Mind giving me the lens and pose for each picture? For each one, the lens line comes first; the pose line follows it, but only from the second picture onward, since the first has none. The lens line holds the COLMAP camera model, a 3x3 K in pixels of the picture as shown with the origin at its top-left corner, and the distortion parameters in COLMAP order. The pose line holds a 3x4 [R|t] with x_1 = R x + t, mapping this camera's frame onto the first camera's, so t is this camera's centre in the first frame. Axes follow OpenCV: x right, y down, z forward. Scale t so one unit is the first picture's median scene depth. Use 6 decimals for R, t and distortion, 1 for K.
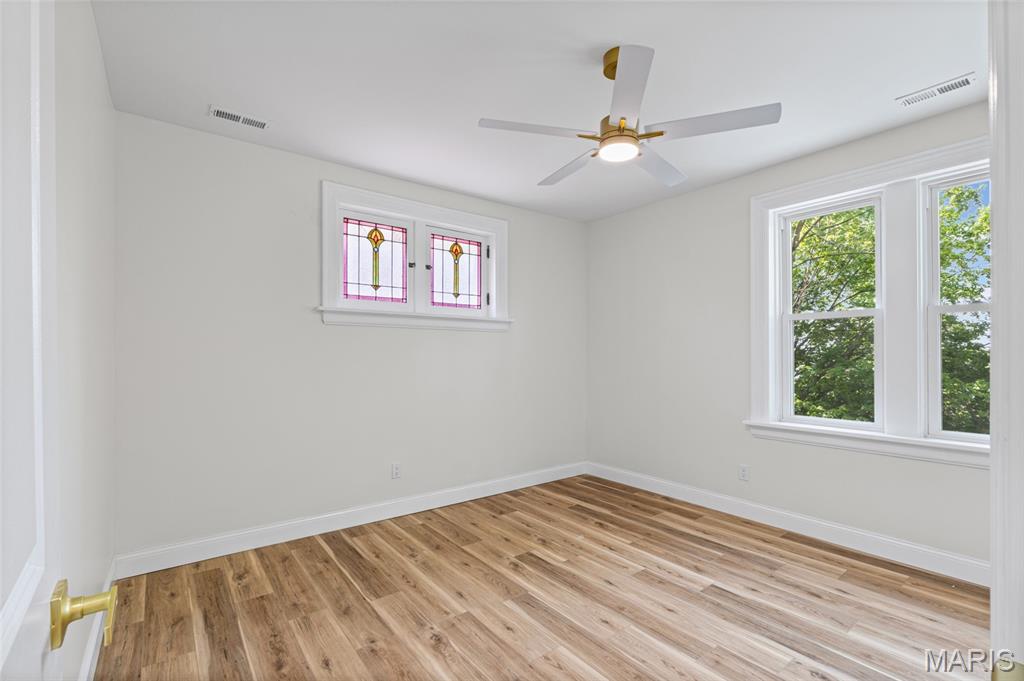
lens RADIAL K [[462.2, 0, 512.5], [0, 462.2, 348.5], [0, 0, 1]] dist [0.000677, -0.000705]
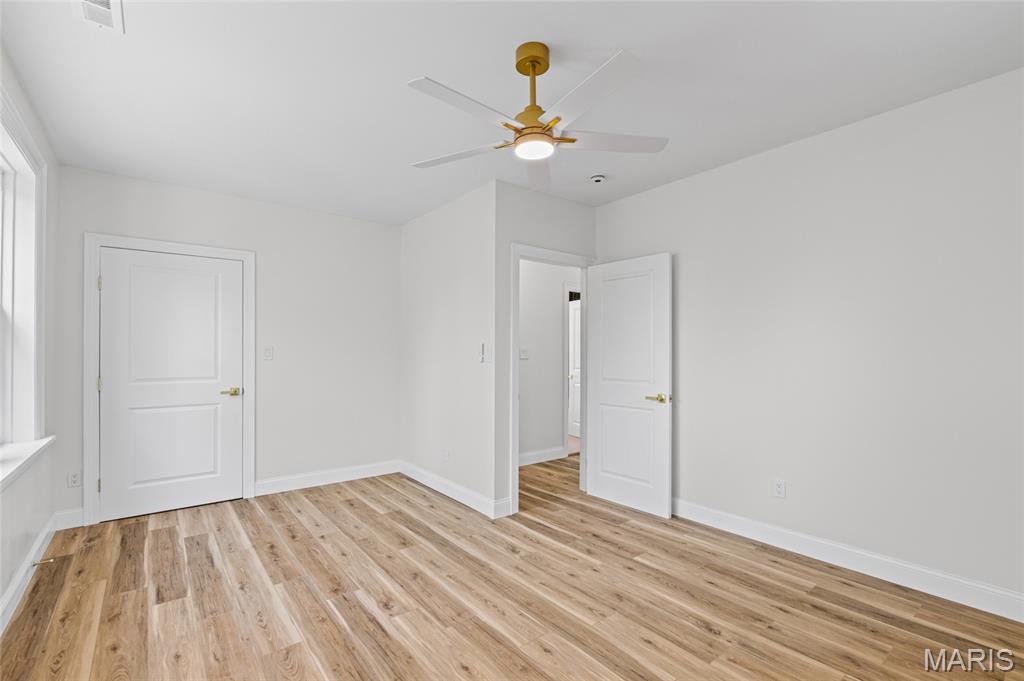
lens RADIAL K [[462.2, 0, 512.5], [0, 462.2, 347.0], [0, 0, 1]] dist [0.000677, -0.000705]
pose [[-0.999821, 0.000801, -0.018920, 0.300656], [0.001195, 0.999783, -0.020805, 0.015737], [0.018899, -0.020824, -0.999605, 2.020184]]
